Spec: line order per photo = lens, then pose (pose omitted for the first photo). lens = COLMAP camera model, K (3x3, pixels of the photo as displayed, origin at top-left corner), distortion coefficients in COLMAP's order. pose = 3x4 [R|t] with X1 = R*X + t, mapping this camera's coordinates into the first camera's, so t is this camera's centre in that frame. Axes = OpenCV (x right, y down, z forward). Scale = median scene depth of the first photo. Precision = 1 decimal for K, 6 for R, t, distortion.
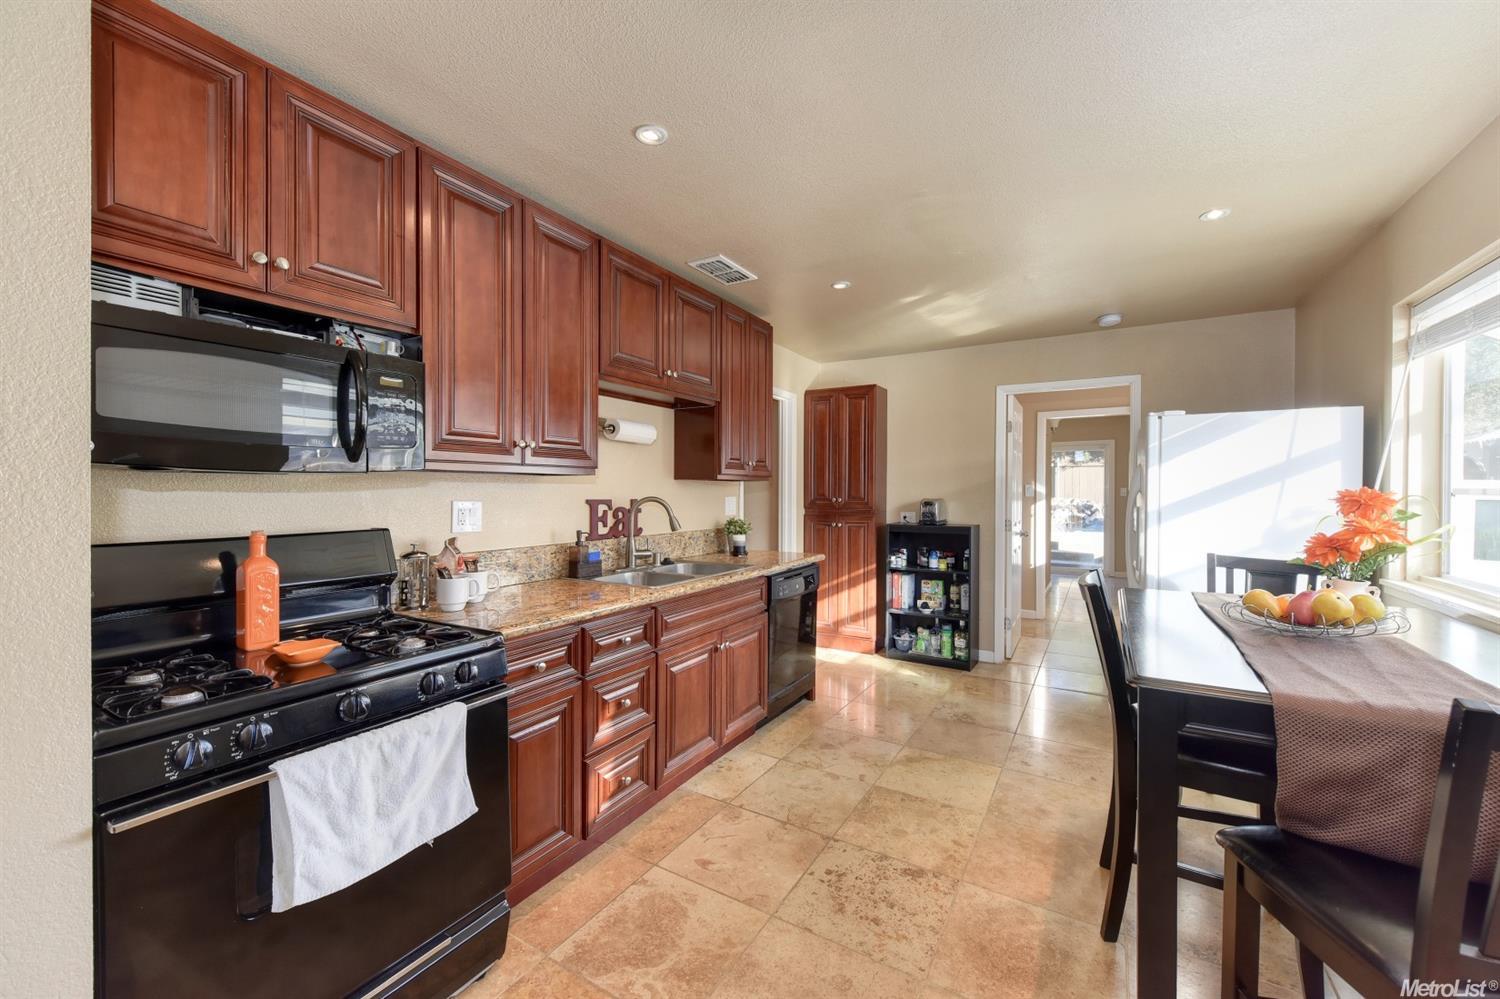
lens RADIAL K [[587.2, 0, 752.2], [0, 587.2, 499.4], [0, 0, 1]] dist [0.006031, -0.000565]
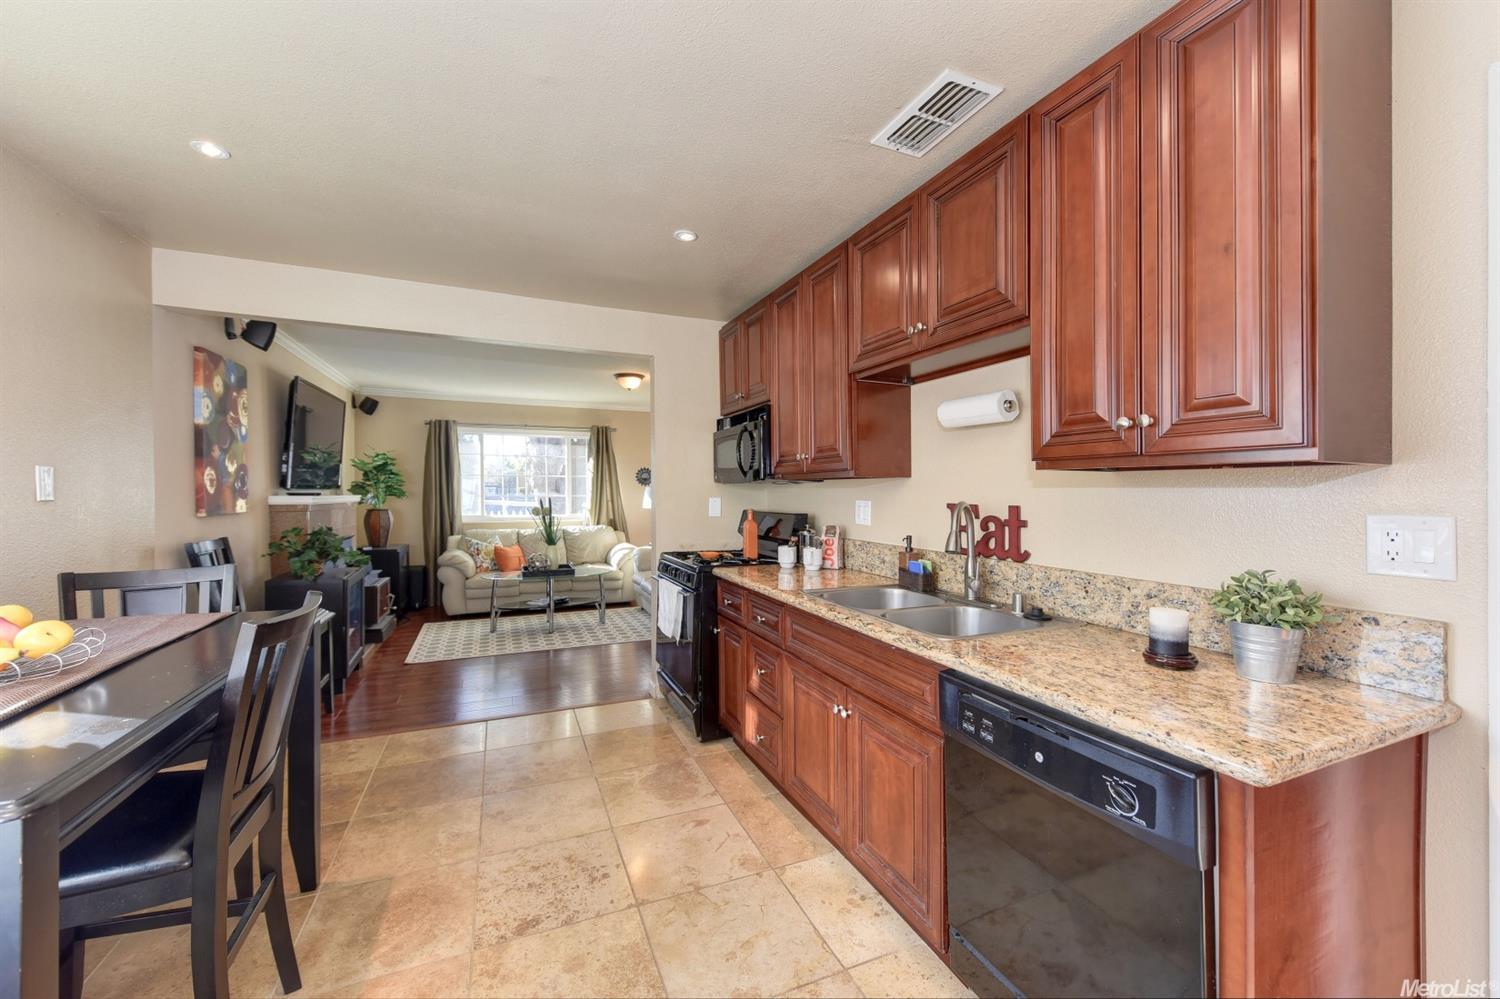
lens RADIAL K [[587.2, 0, 753.9], [0, 587.2, 513.4], [0, 0, 1]] dist [0.006031, -0.000565]
pose [[-0.585020, 0.023199, -0.810687, 0.493056], [-0.020362, 0.998856, 0.043278, -0.013762], [0.810764, 0.041826, -0.583878, 1.121586]]
